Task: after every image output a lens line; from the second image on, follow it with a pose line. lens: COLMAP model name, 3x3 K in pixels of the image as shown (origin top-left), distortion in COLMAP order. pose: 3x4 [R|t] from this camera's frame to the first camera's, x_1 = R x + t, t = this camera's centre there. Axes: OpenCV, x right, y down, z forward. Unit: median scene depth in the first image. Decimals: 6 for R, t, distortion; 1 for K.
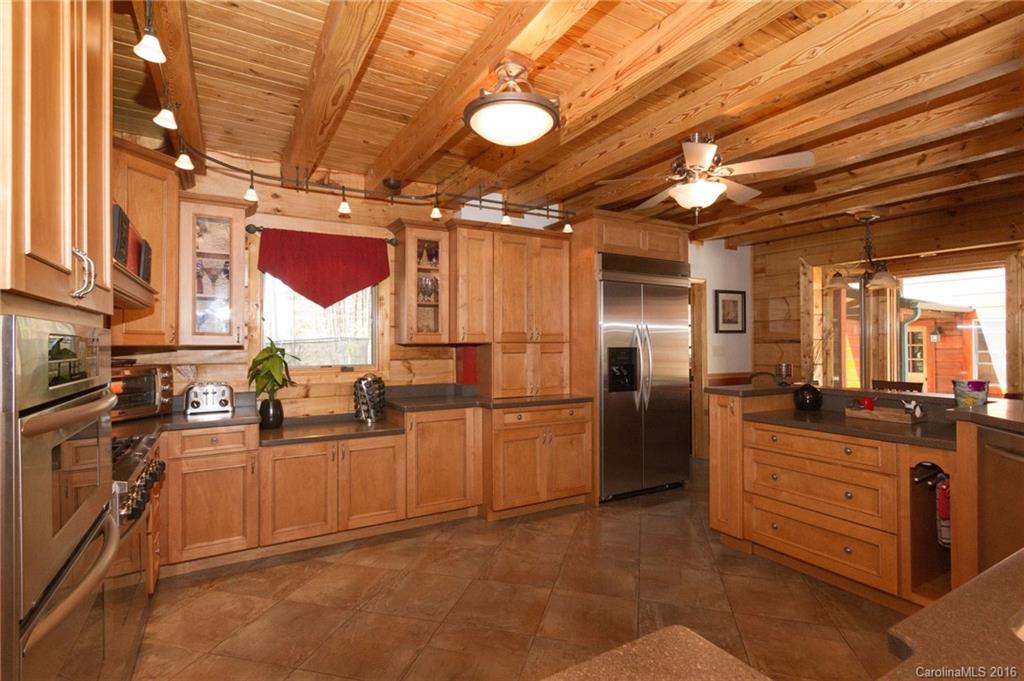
lens RADIAL K [[497.3, 0, 521.3], [0, 497.3, 339.8], [0, 0, 1]] dist [0.000087, 0.000185]
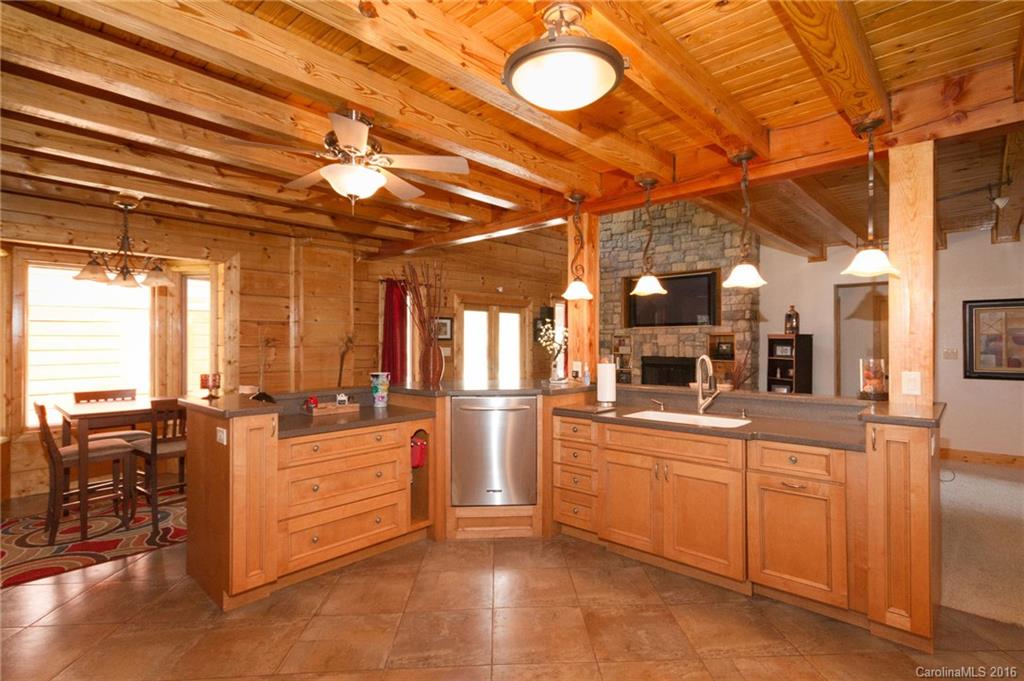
lens RADIAL K [[497.3, 0, 521.3], [0, 497.3, 339.8], [0, 0, 1]] dist [0.000087, 0.000185]
pose [[-0.293572, 0.002562, 0.955934, -0.424372], [-0.005430, 0.999976, -0.004347, -0.008547], [-0.955922, -0.006467, -0.293551, 0.723959]]
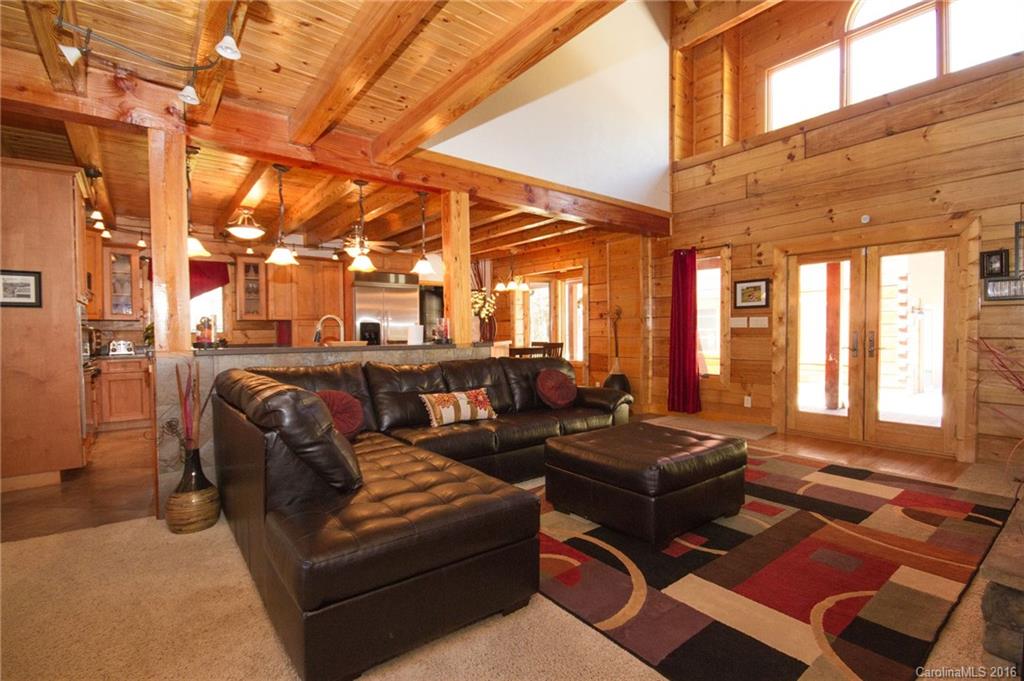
lens RADIAL K [[477.7, 0, 512.0], [0, 477.7, 340.5], [0, 0, 1]] dist [0.000924, 0.000156]
pose [[0.991456, -0.008898, 0.130136, 0.631907], [0.005174, 0.999568, 0.028927, 0.043376], [-0.130338, -0.028007, 0.991074, -1.031673]]
